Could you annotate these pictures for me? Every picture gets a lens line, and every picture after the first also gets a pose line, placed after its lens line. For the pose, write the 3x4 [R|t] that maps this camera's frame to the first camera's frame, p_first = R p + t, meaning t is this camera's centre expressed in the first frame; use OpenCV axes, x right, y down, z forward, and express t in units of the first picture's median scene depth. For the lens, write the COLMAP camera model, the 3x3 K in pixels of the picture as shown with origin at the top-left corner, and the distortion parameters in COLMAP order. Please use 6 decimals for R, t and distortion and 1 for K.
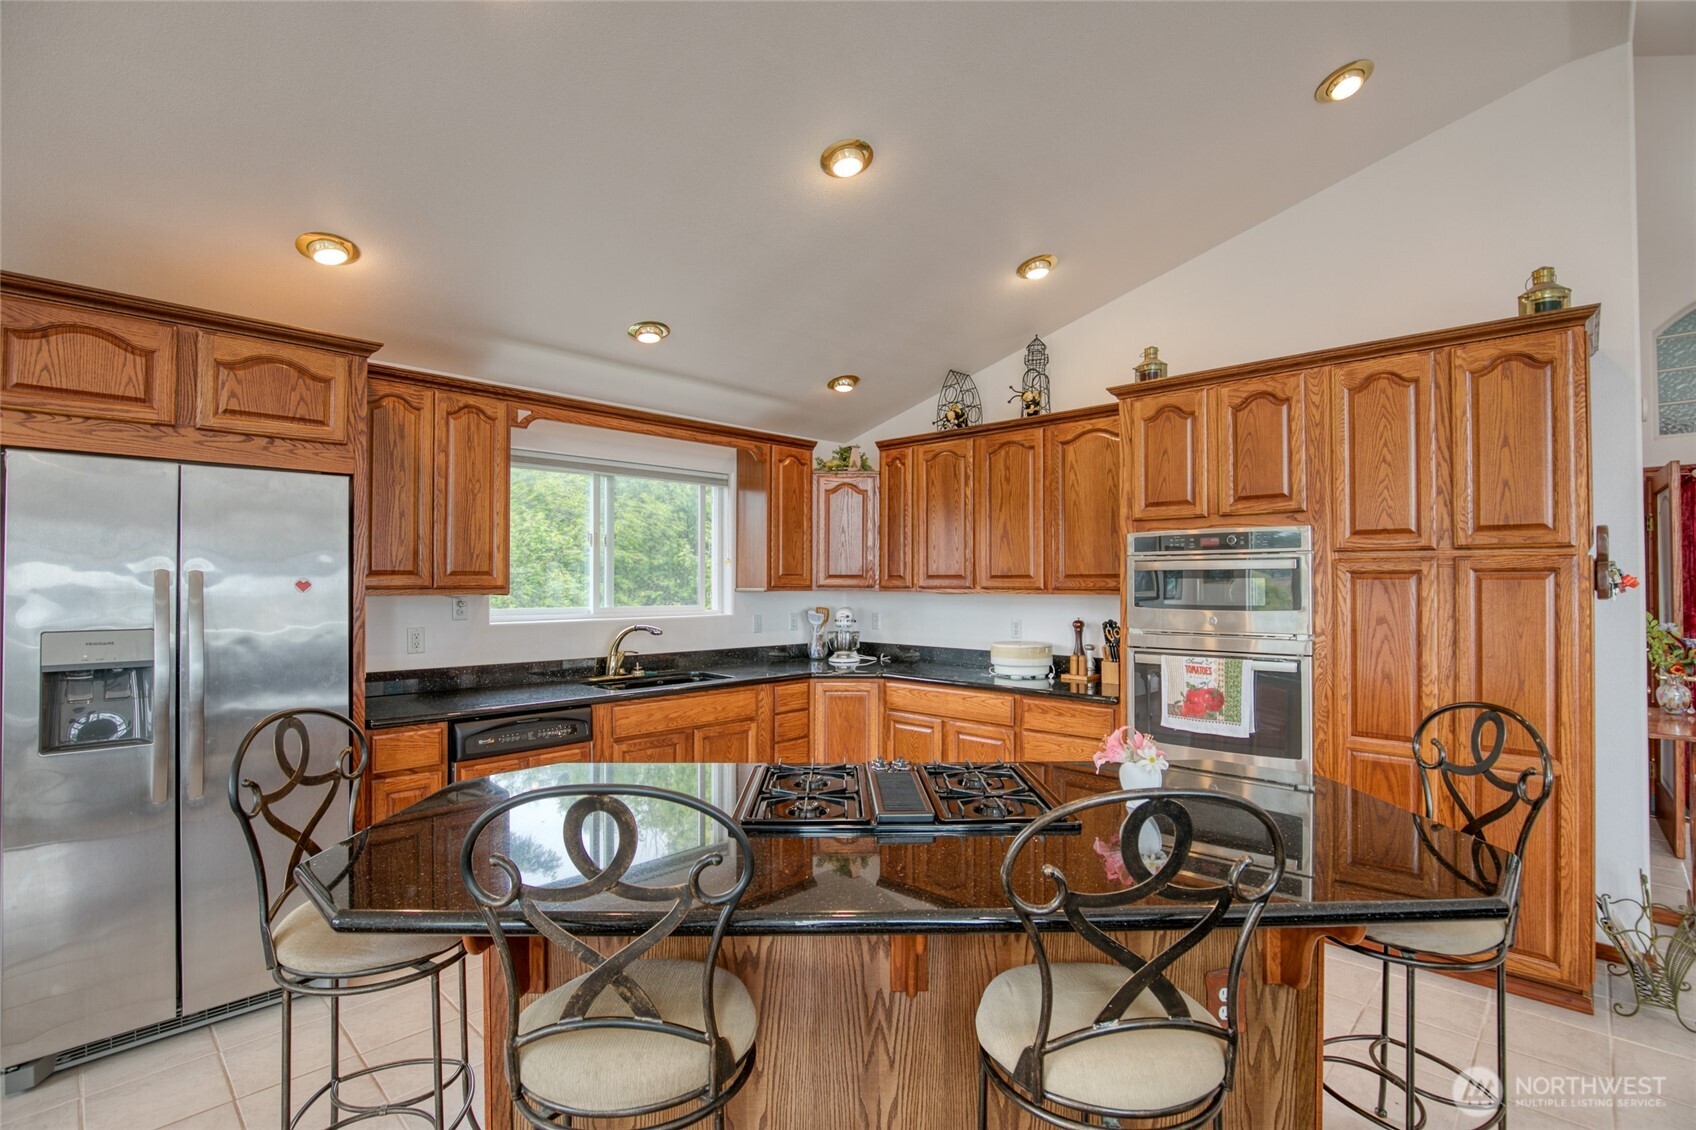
lens RADIAL K [[818.2, 0, 854.7], [0, 818.2, 568.4], [0, 0, 1]] dist [-0.024938, 0.000032]
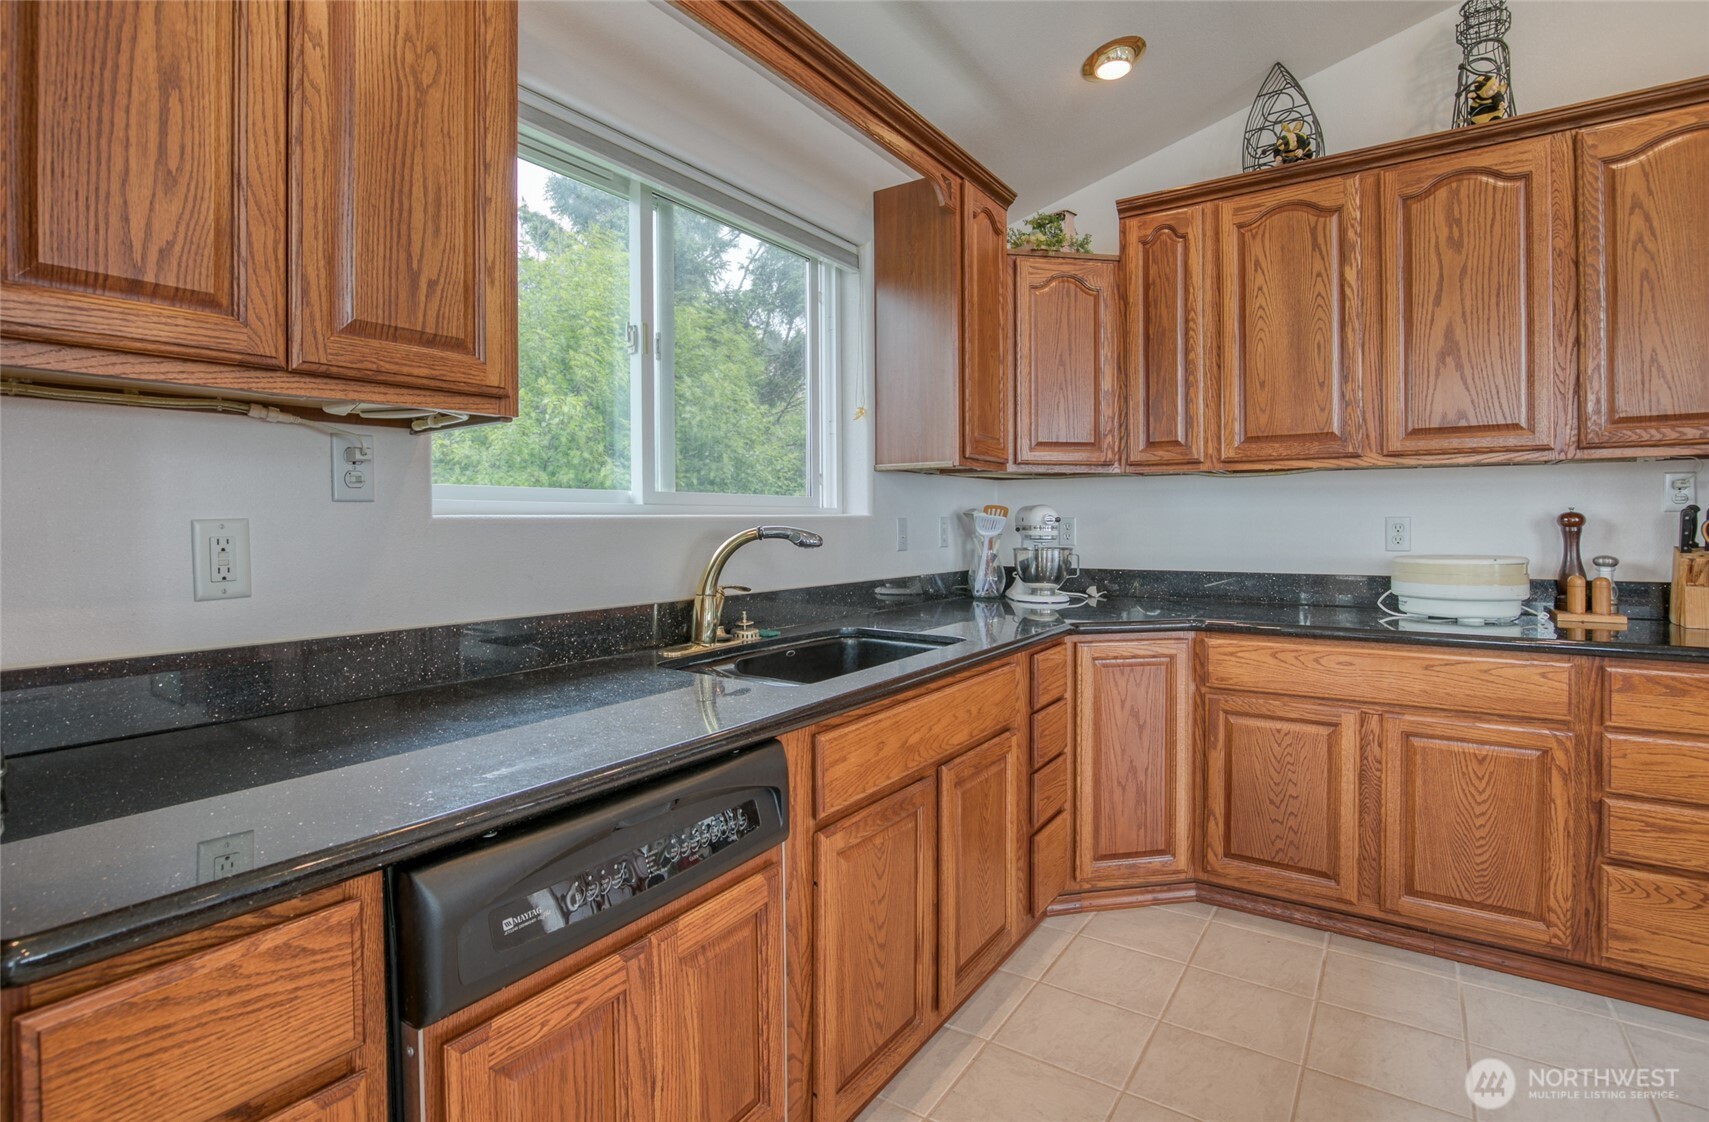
lens RADIAL K [[858.6, 0, 824.1], [0, 858.6, 526.7], [0, 0, 1]] dist [-0.041726, 0.009792]
pose [[0.989497, -0.007985, 0.144336, -0.337926], [0.004630, 0.999712, 0.023567, 0.066739], [-0.144482, -0.022651, 0.989248, 0.608550]]
